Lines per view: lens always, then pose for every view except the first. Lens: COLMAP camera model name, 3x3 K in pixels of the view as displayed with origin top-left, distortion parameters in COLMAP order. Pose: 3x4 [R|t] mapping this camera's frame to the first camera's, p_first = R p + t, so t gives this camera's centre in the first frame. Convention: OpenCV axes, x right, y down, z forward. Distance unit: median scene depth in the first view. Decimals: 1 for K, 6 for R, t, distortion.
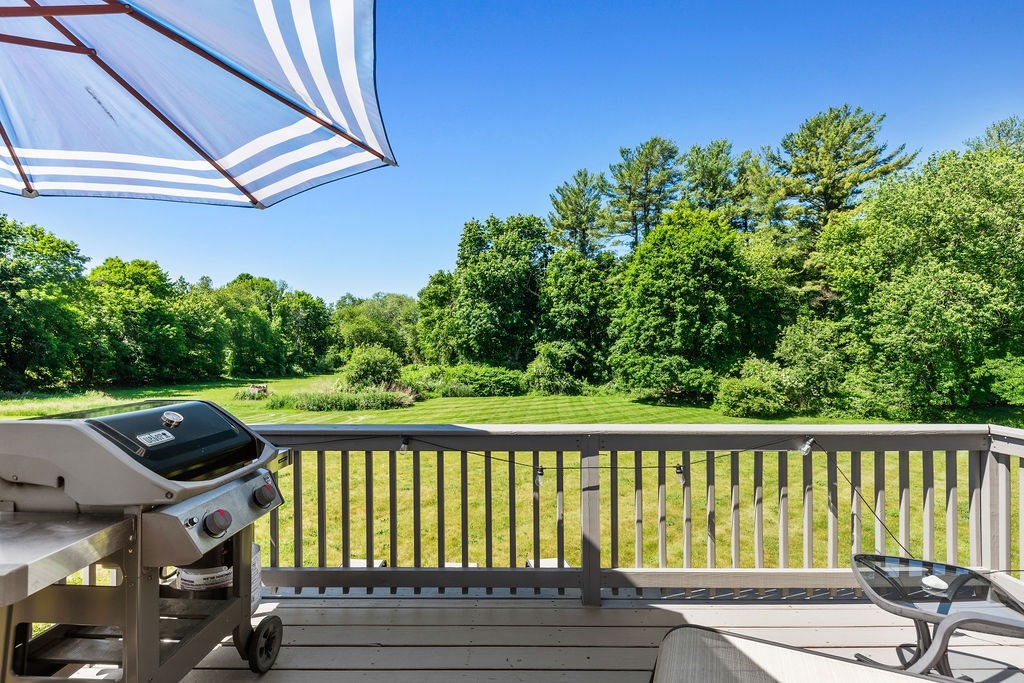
lens RADIAL K [[448.7, 0, 514.5], [0, 448.7, 348.4], [0, 0, 1]] dist [0.011422, -0.006873]
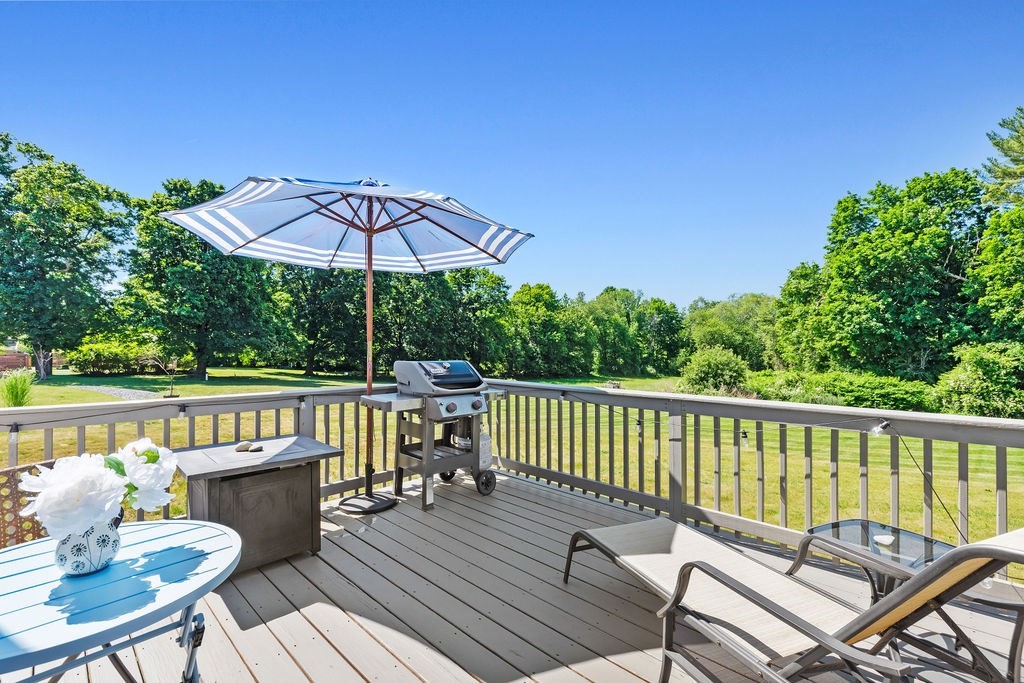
lens RADIAL K [[448.7, 0, 512.2], [0, 448.7, 347.3], [0, 0, 1]] dist [0.011422, -0.006873]
pose [[0.720463, 0.002387, -0.693489, 0.036621], [-0.009809, 0.999929, -0.006749, 0.002487], [0.693424, 0.011665, 0.720435, -0.014798]]
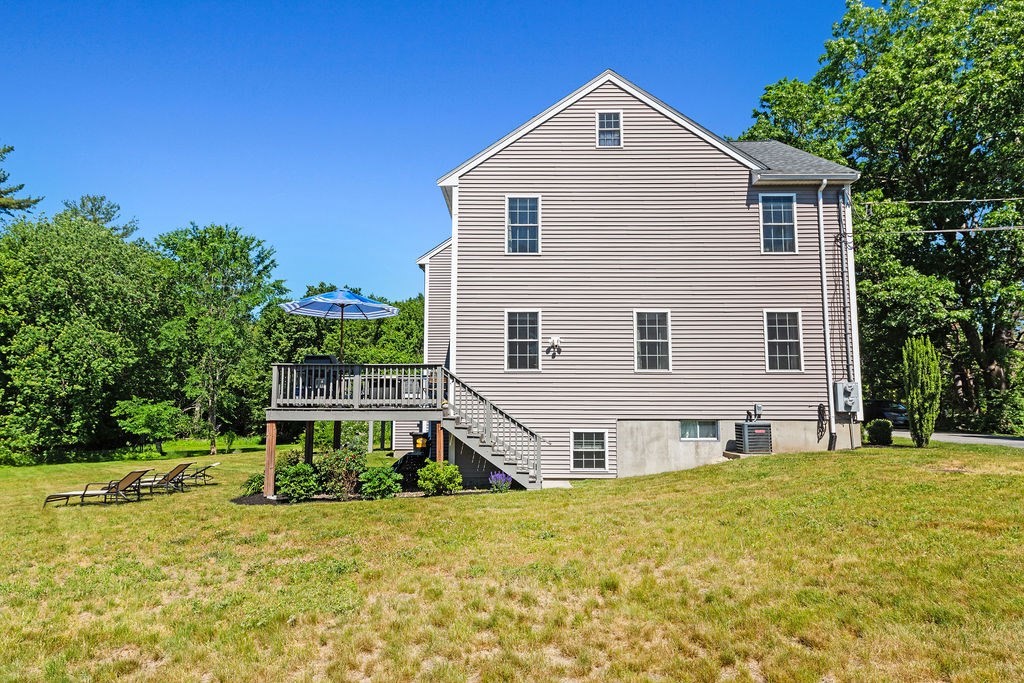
lens RADIAL K [[563.9, 0, 513.5], [0, 563.9, 339.3], [0, 0, 1]] dist [-0.024785, -0.001374]
pose [[0.006829, 0.123753, 0.992290, -0.304816], [0.005354, 0.992294, -0.123791, 0.032768], [-0.999962, 0.006158, 0.006113, -0.064464]]
